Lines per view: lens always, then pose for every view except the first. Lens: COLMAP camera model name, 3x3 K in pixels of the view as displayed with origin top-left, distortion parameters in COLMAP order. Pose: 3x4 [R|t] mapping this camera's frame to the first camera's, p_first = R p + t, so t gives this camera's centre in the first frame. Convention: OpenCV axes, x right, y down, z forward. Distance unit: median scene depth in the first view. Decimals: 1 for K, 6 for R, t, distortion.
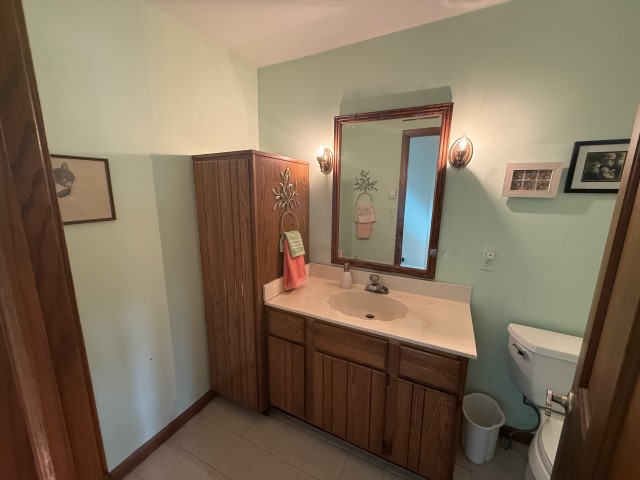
lens RADIAL K [[256.0, 0, 317.6], [0, 256.0, 240.0], [0, 0, 1]] dist [0.000284, -0.000108]
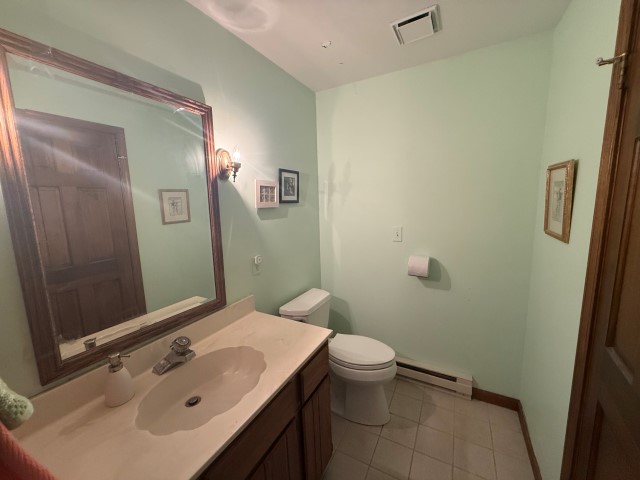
lens RADIAL K [[256.0, 0, 317.6], [0, 256.0, 240.0], [0, 0, 1]] dist [0.000284, -0.000108]
pose [[0.023116, -0.156431, 0.987418, -0.428296], [0.218589, 0.964575, 0.147695, -0.139768], [-0.975543, 0.212425, 0.056491, 0.695521]]
